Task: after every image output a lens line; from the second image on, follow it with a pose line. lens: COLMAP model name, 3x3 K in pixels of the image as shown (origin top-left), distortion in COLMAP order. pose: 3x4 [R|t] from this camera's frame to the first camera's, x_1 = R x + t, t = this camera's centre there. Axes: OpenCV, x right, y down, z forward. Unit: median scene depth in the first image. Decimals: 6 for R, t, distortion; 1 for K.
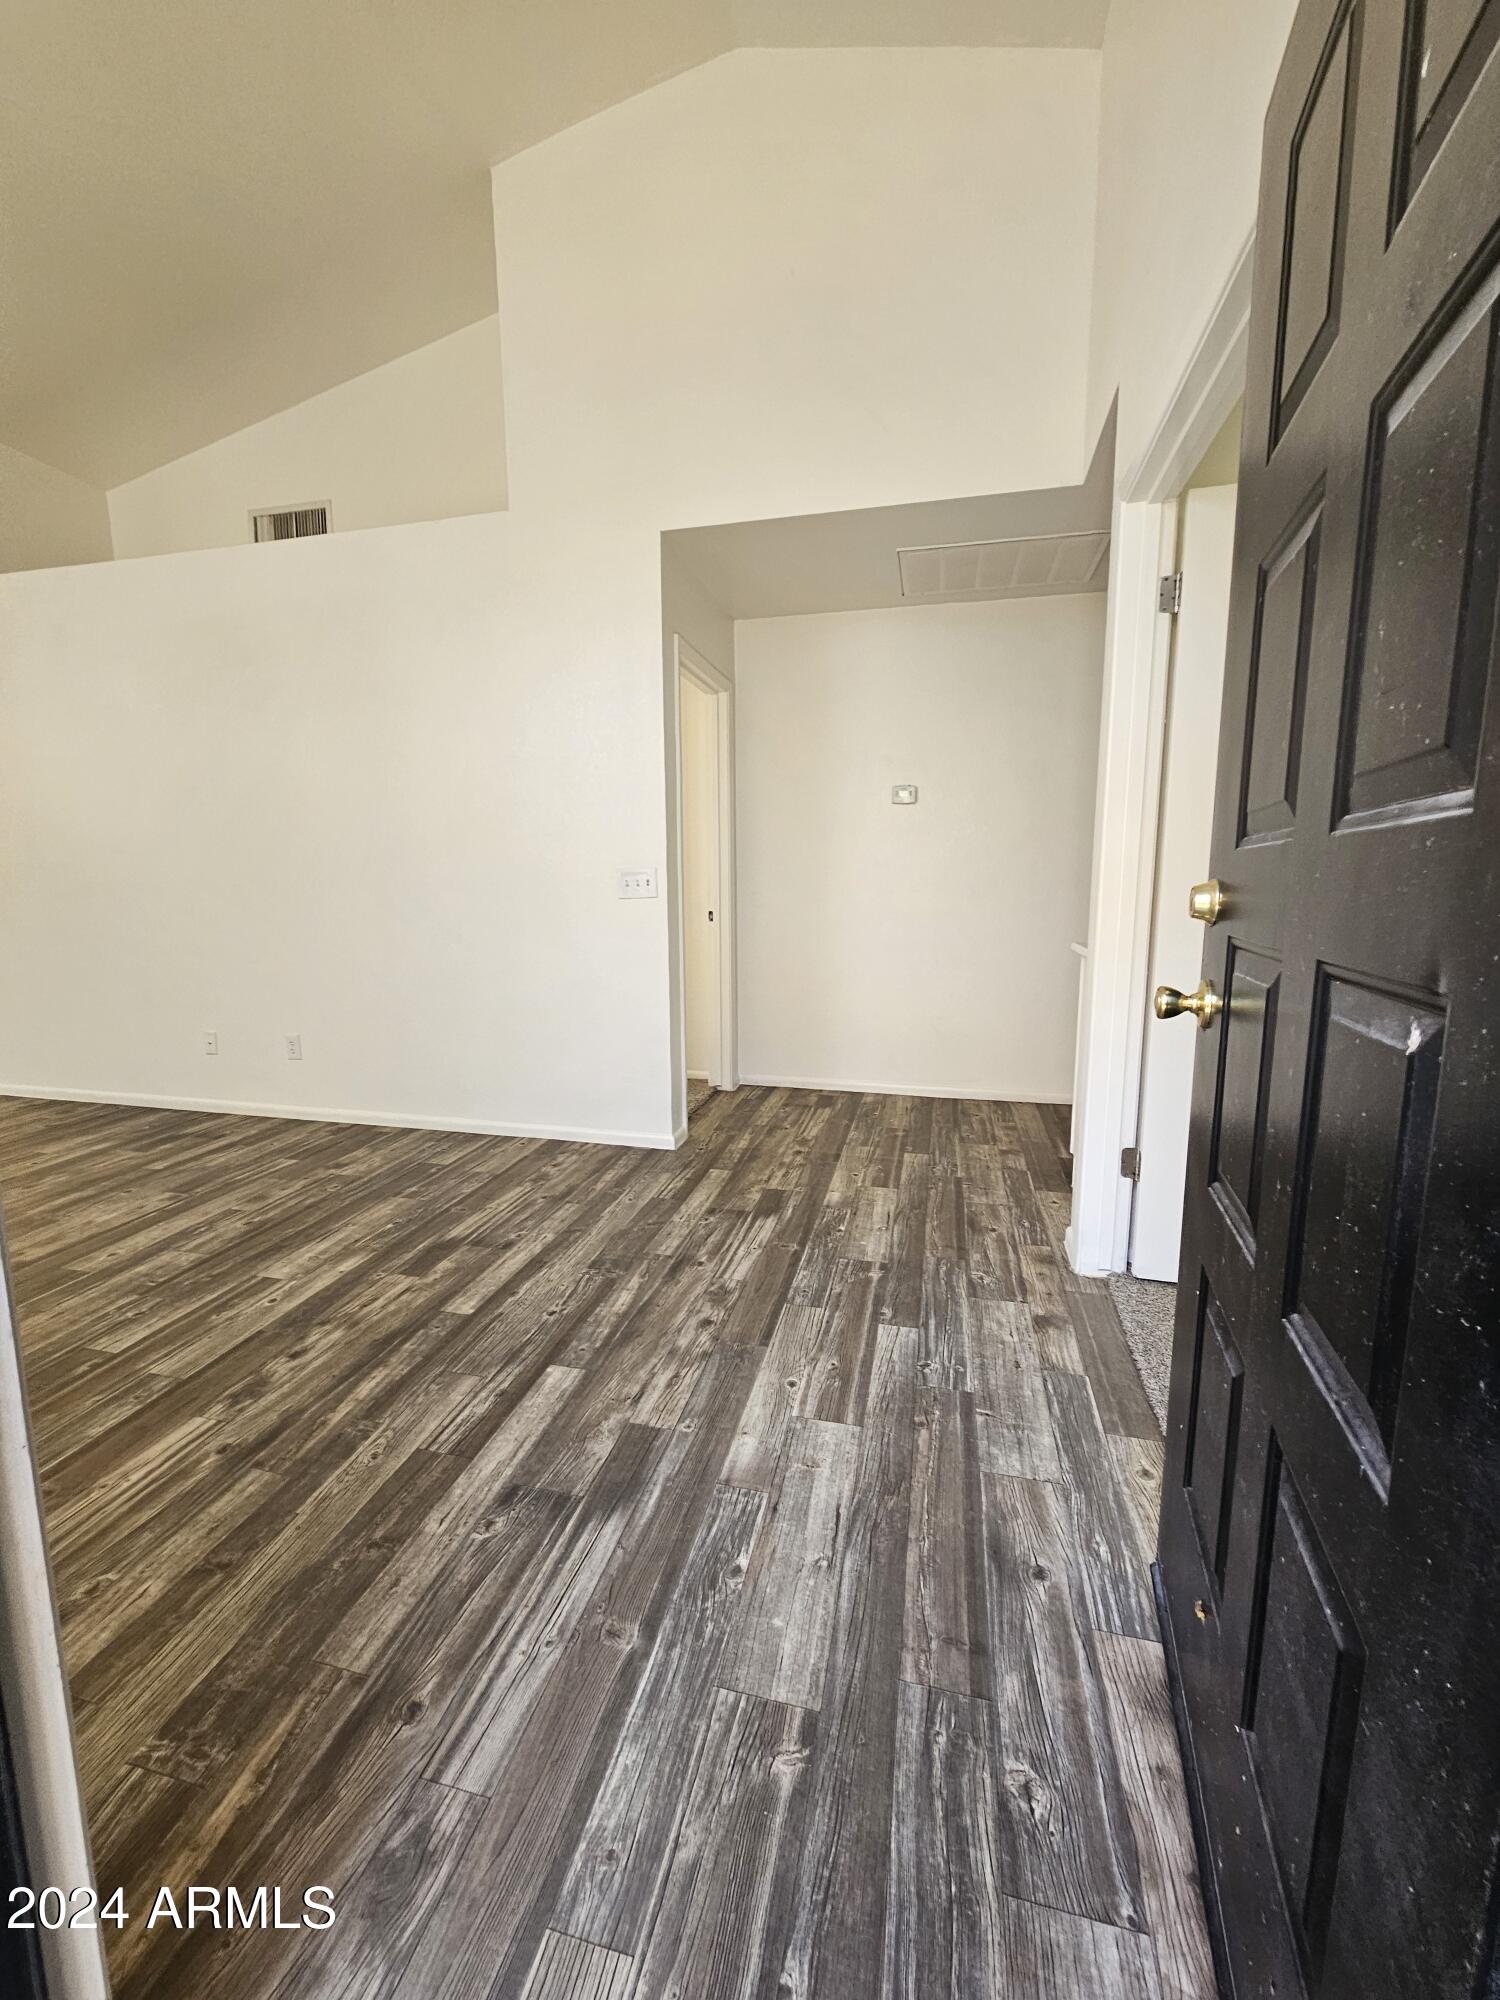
lens RADIAL K [[817.7, 0, 735.8], [0, 817.7, 996.5], [0, 0, 1]] dist [-0.002289, -0.001264]
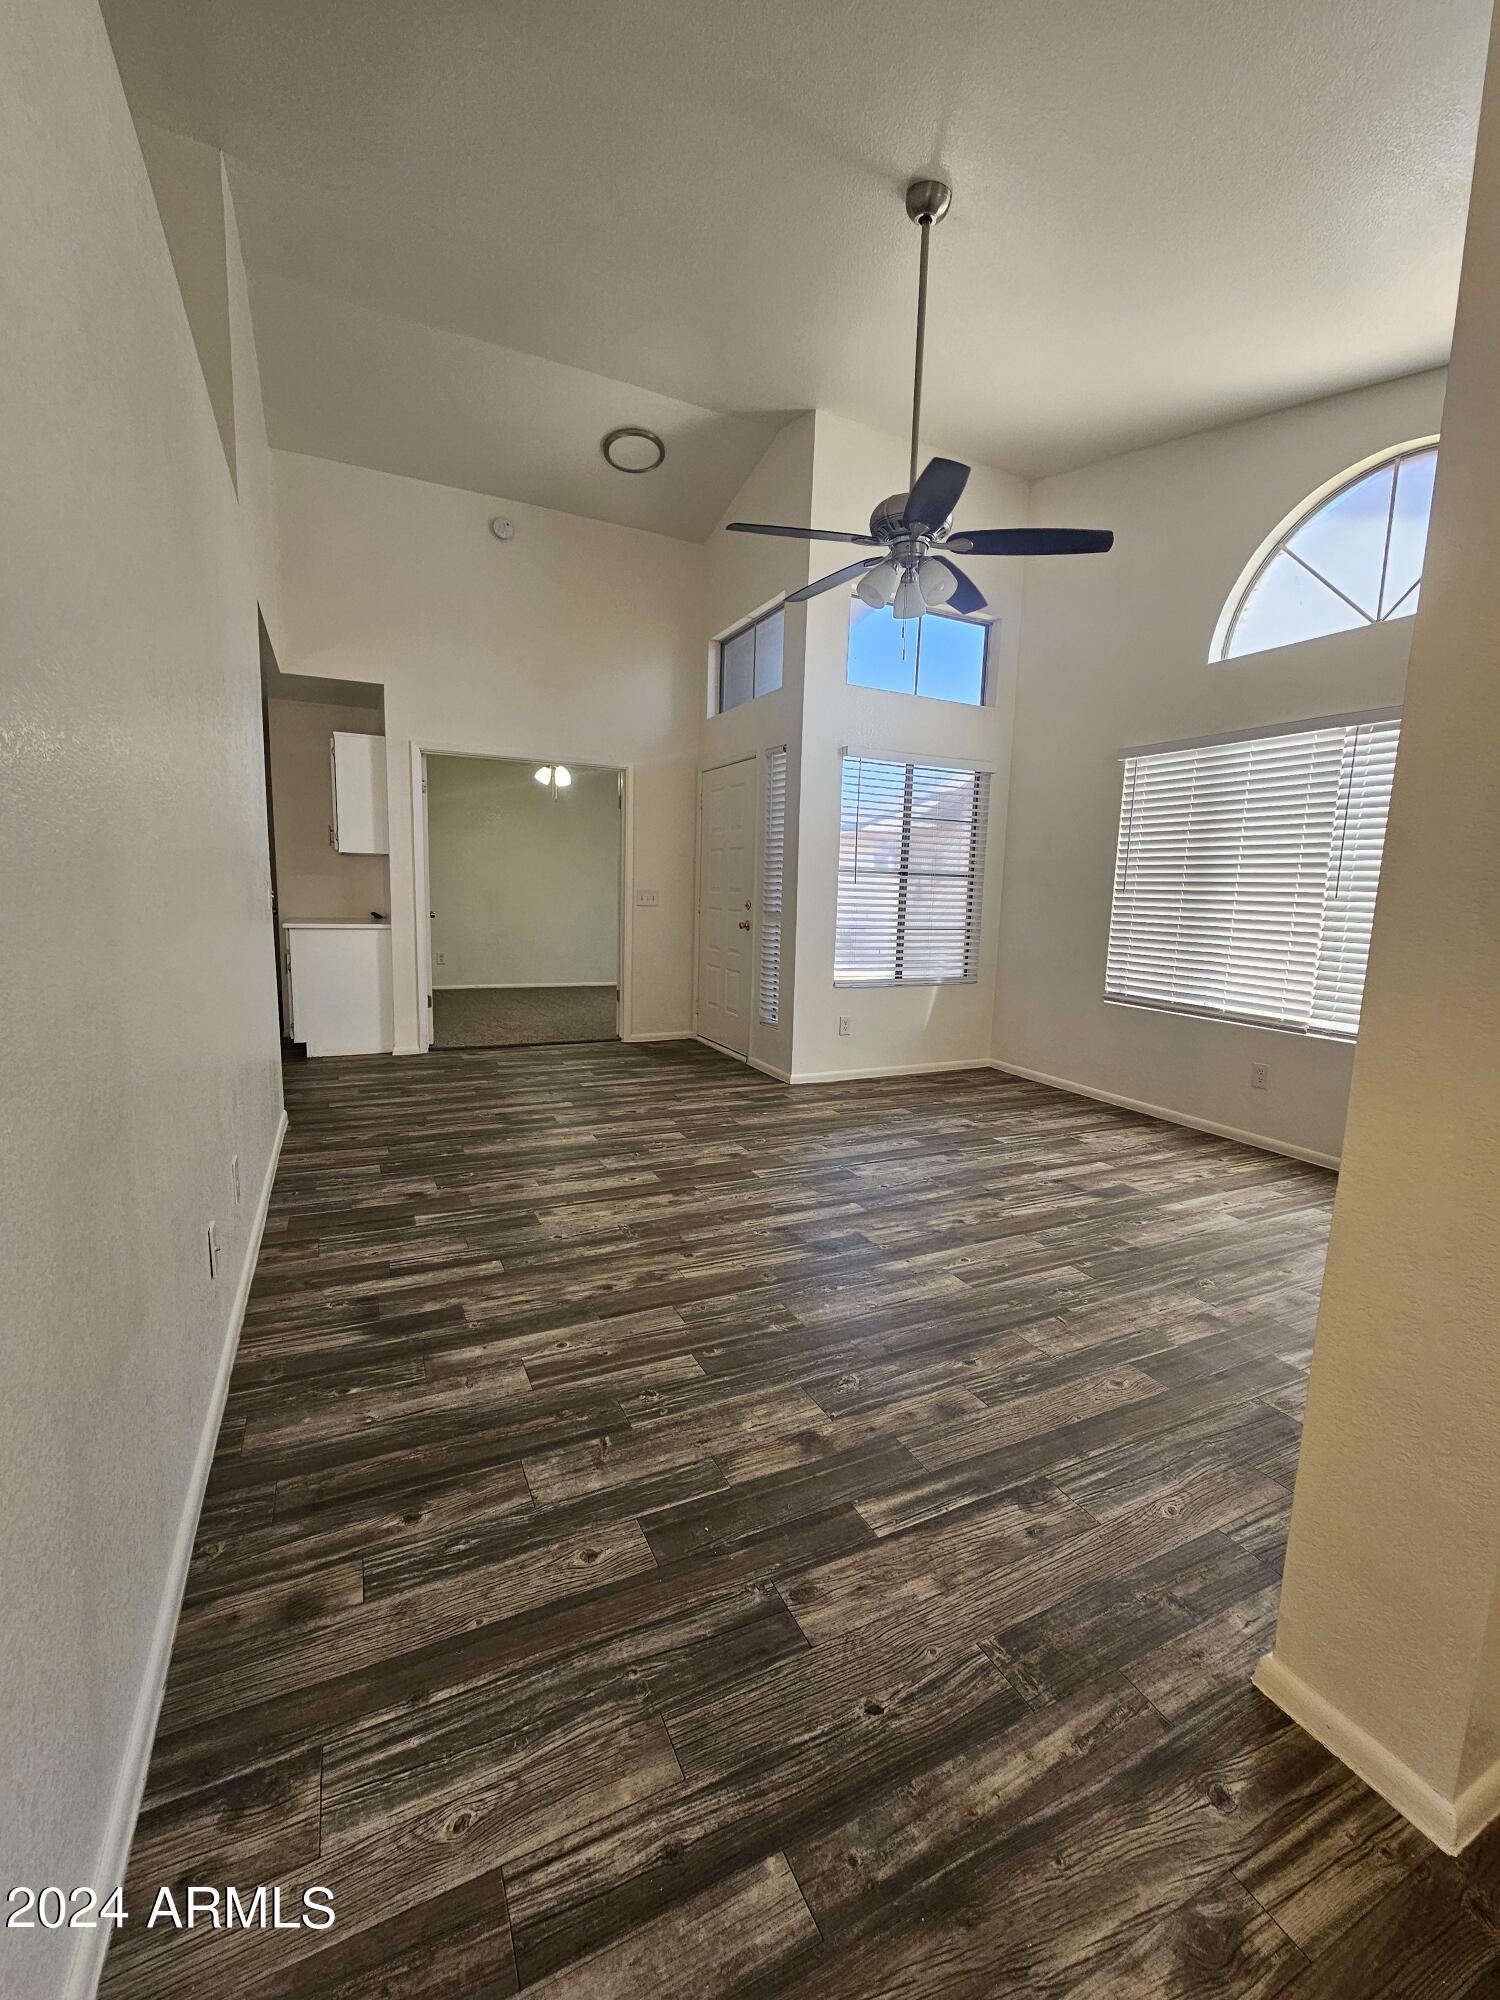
lens RADIAL K [[819.0, 0, 739.3], [0, 819.0, 999.6], [0, 0, 1]] dist [0.000512, -0.000174]
pose [[-0.641478, -0.119478, 0.757780, -1.851165], [0.080176, 0.971946, 0.221116, -0.258355], [-0.762940, 0.202596, -0.613903, 1.618935]]
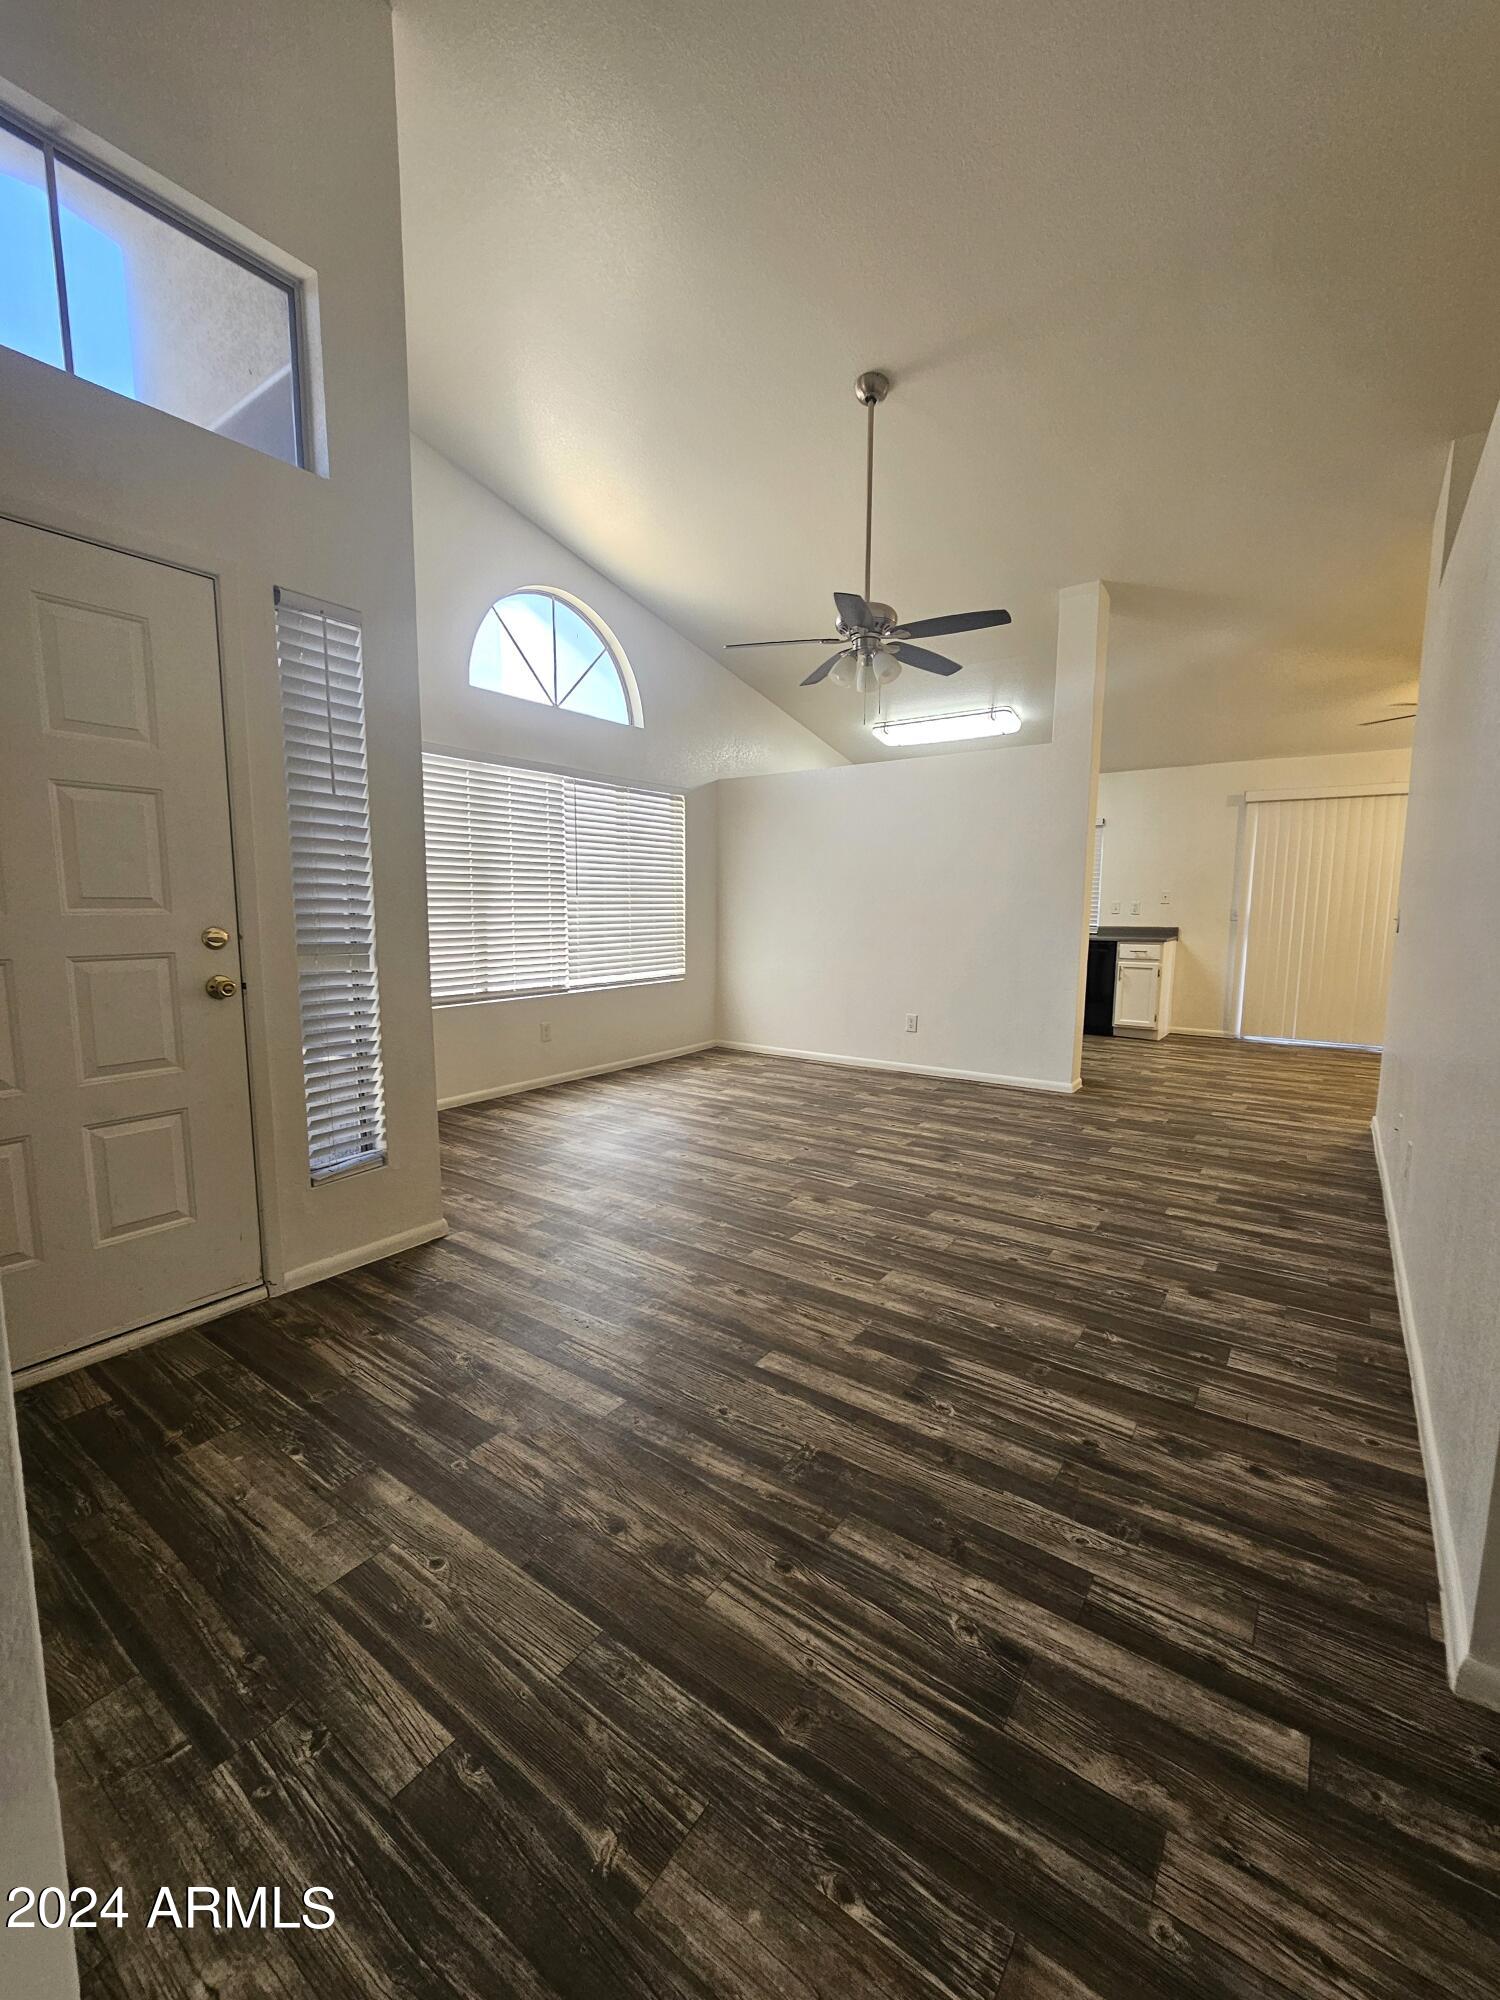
lens RADIAL K [[816.5, 0, 744.0], [0, 816.5, 1005.7], [0, 0, 1]] dist [-0.001083, 0.000586]
pose [[-0.369140, 0.118966, -0.921728, 0.461620], [-0.131701, 0.975069, 0.178595, -0.182075], [0.919995, 0.187319, -0.344269, 1.054180]]
